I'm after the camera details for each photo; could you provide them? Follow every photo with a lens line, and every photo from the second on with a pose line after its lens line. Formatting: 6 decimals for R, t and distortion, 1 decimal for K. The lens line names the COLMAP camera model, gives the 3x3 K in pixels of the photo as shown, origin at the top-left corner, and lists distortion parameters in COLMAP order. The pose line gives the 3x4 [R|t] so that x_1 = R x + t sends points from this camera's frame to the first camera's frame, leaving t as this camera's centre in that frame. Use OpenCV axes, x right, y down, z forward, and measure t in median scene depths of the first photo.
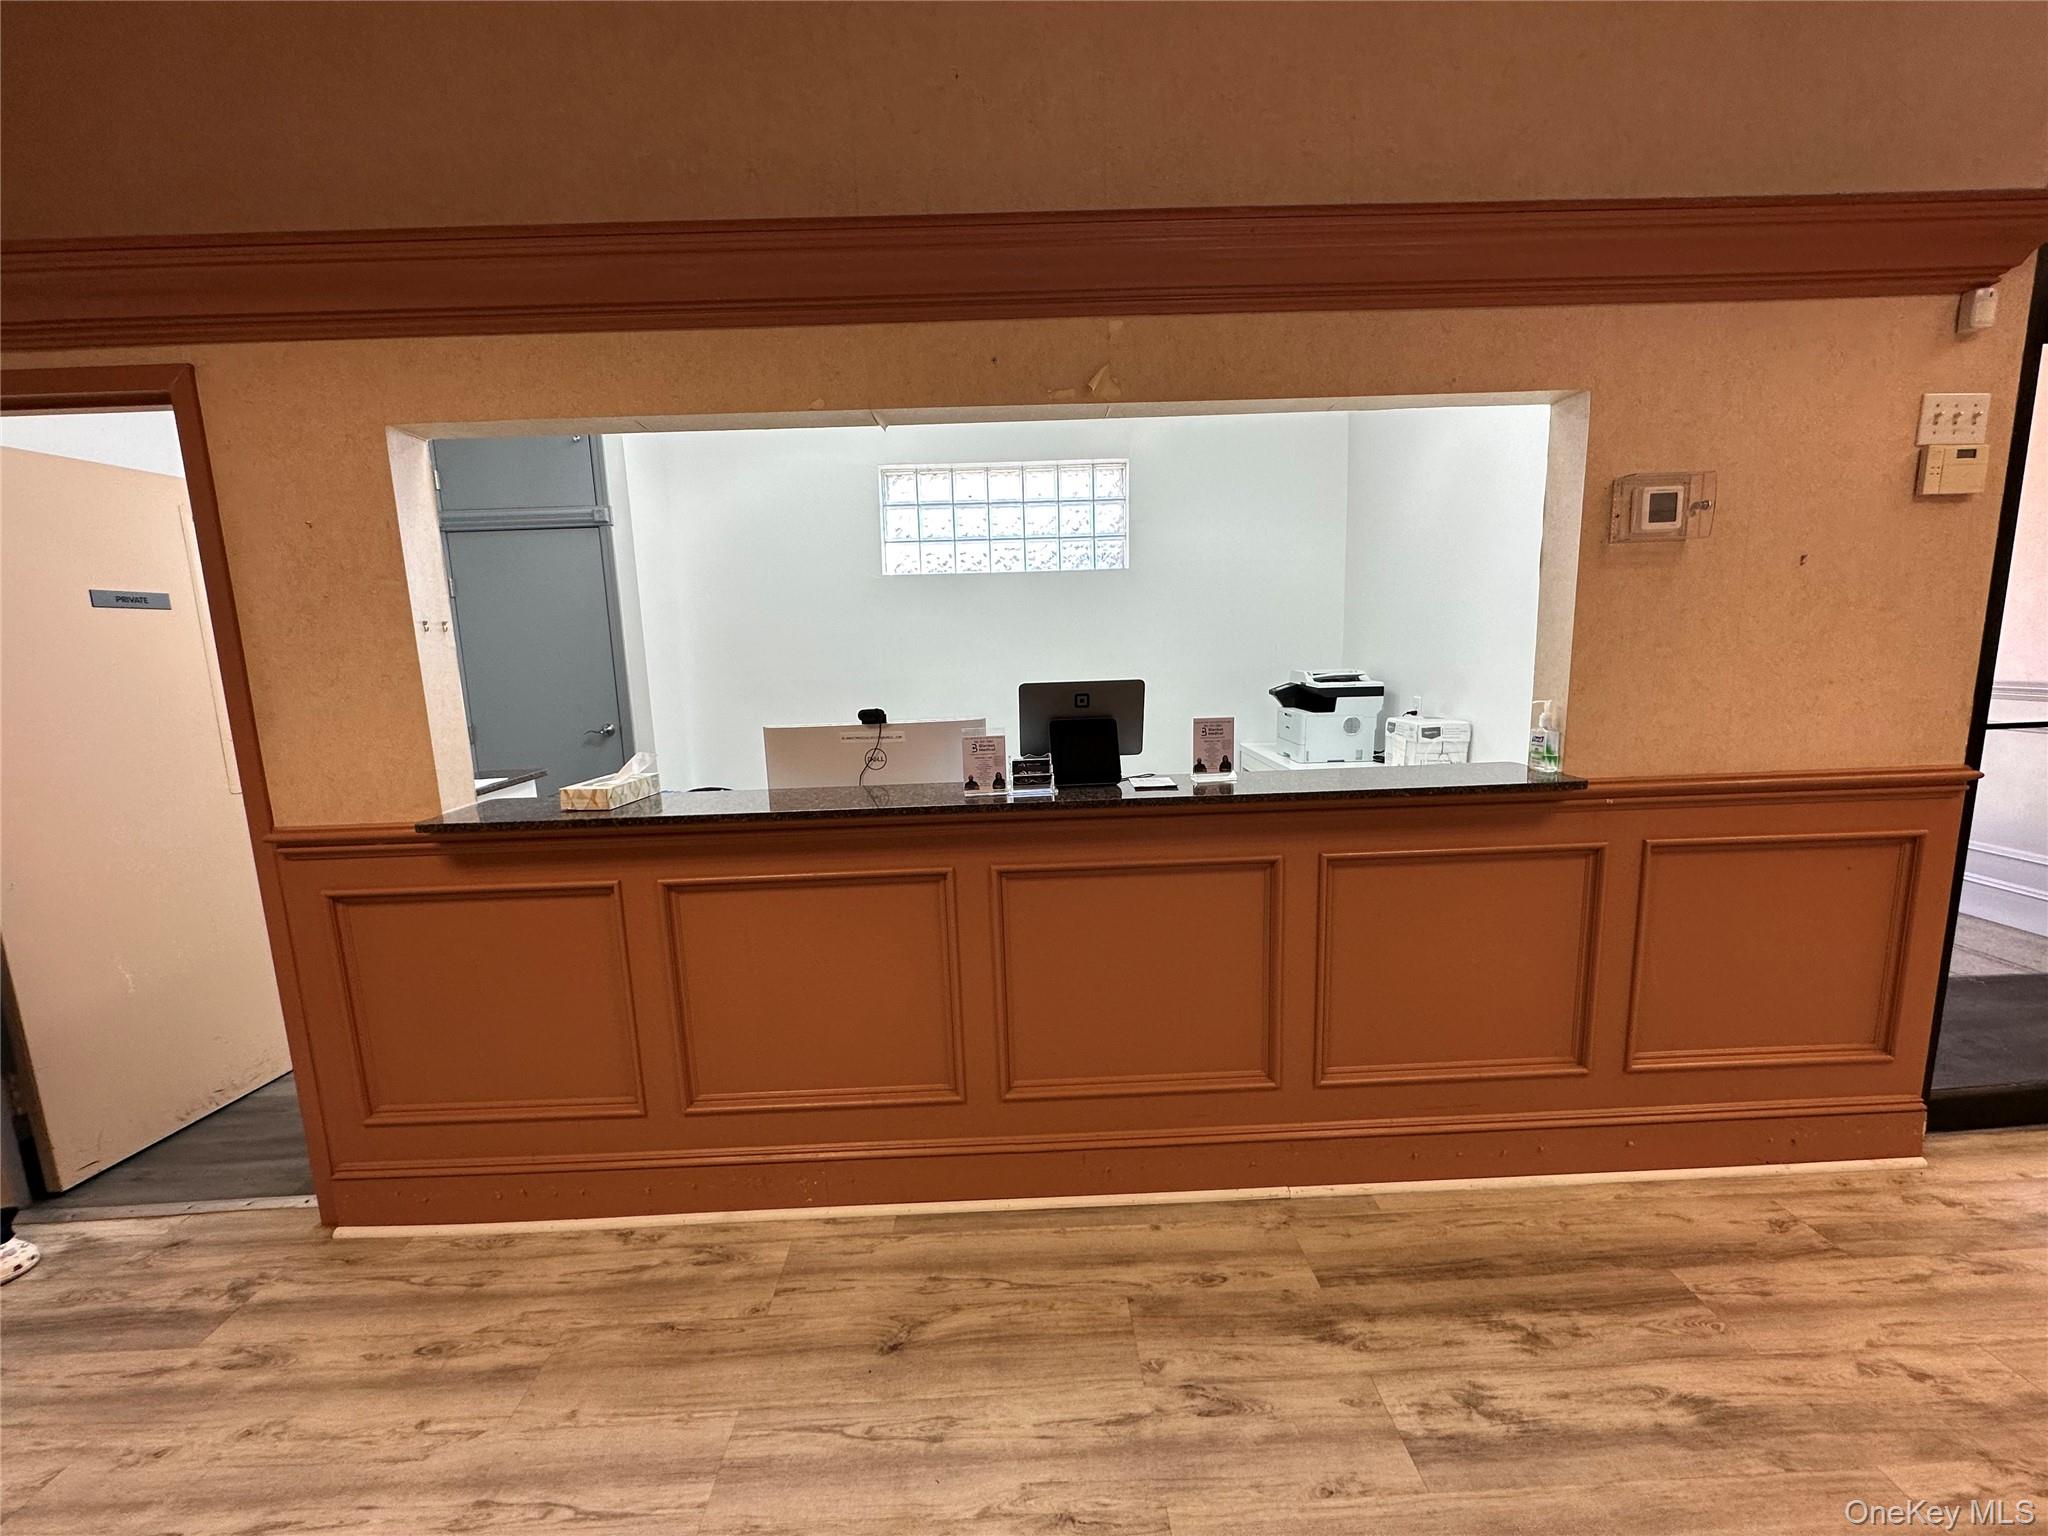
lens RADIAL K [[815.8, 0, 1024.0], [0, 815.8, 768.0], [0, 0, 1]] dist [-0.001471, 0.000431]
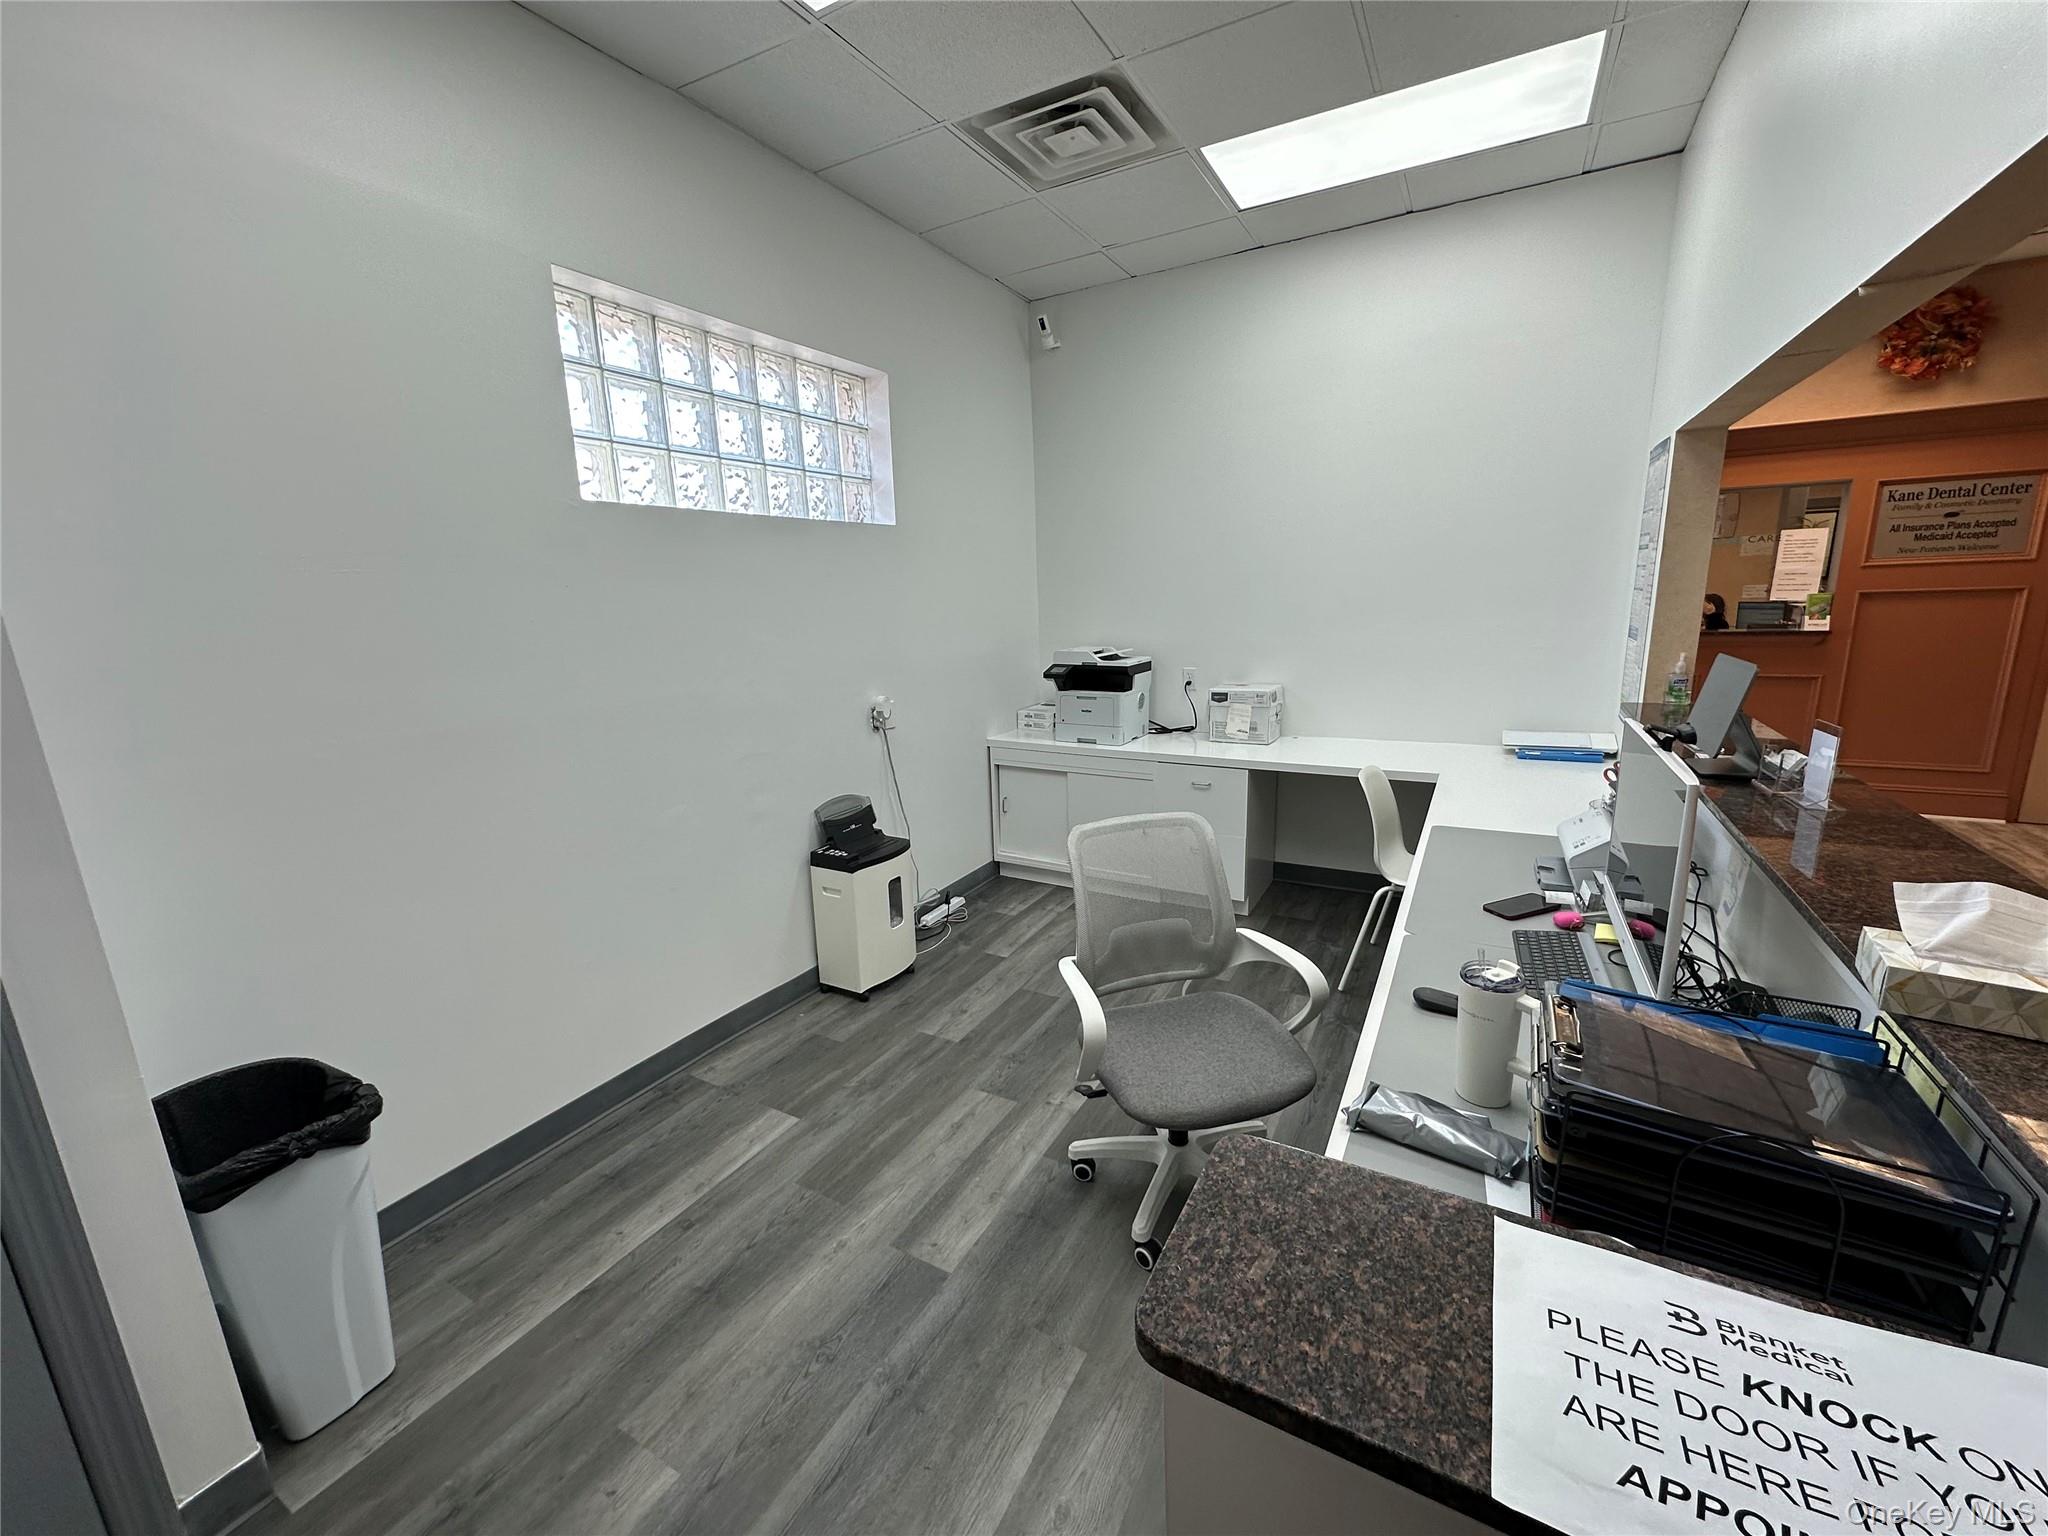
lens RADIAL K [[815.8, 0, 1024.0], [0, 815.8, 768.0], [0, 0, 1]] dist [-0.001471, 0.000431]
pose [[0.517040, -0.169812, 0.838948, -1.165850], [0.153378, 0.982640, 0.104370, -0.214345], [-0.842108, 0.074713, 0.534109, 1.276856]]
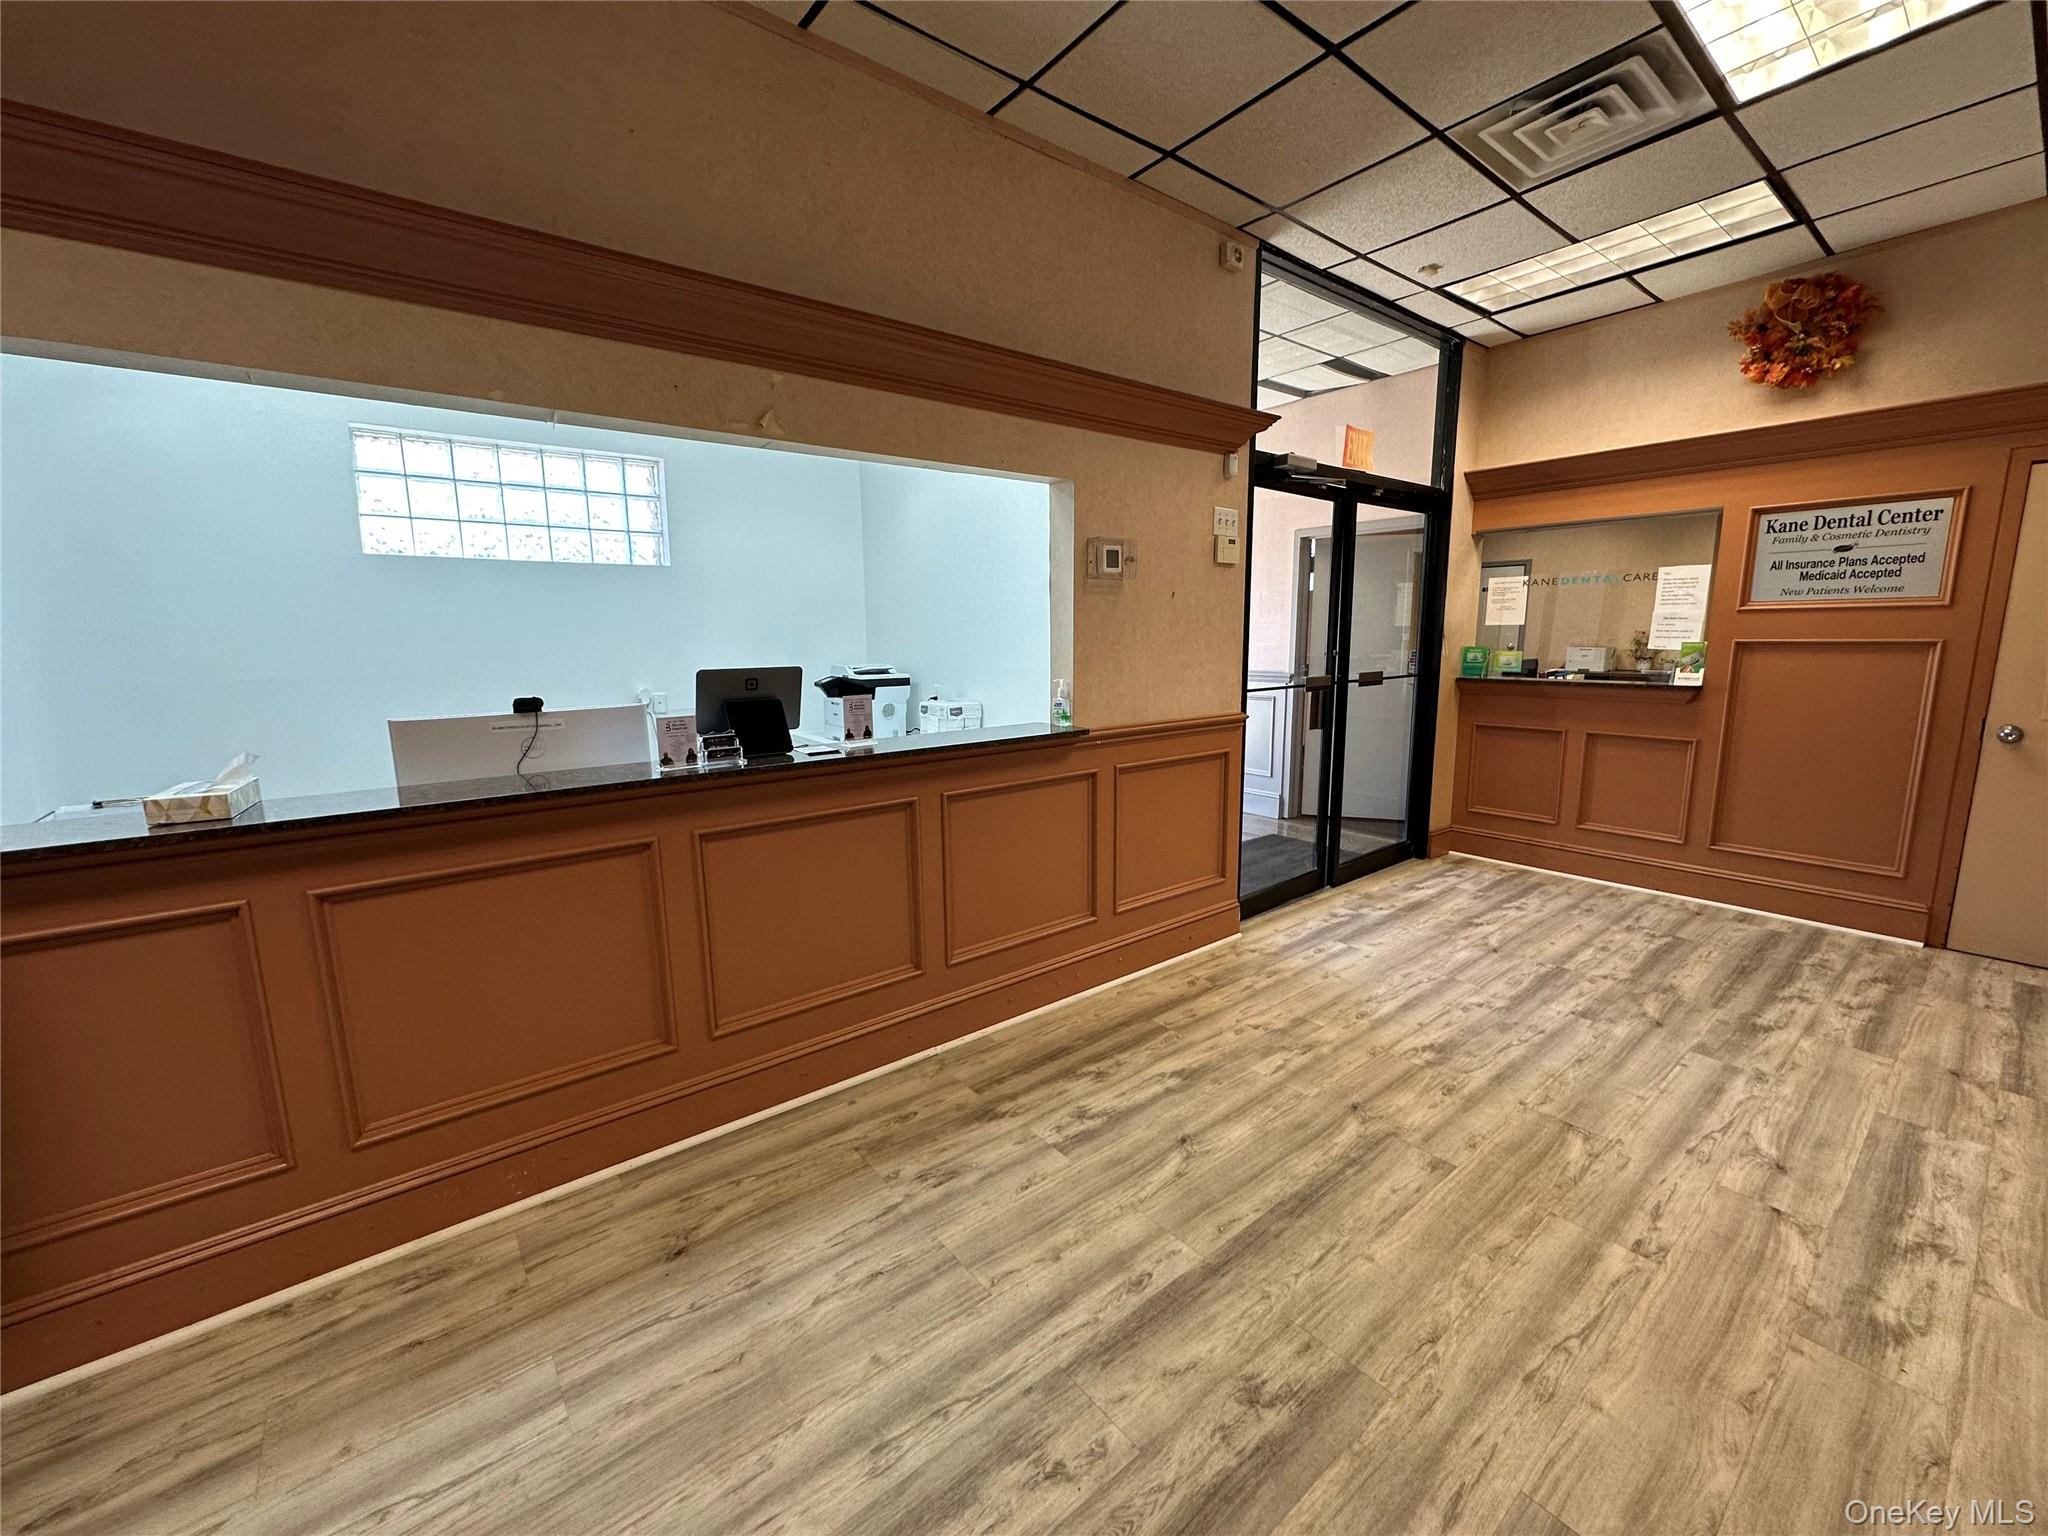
lens RADIAL K [[815.8, 0, 1024.0], [0, 815.8, 768.0], [0, 0, 1]] dist [-0.001471, 0.000431]
pose [[0.801283, -0.076399, 0.593387, -0.346571], [0.077759, 0.996699, 0.023324, 0.044006], [-0.593211, 0.027452, 0.804579, -0.188036]]
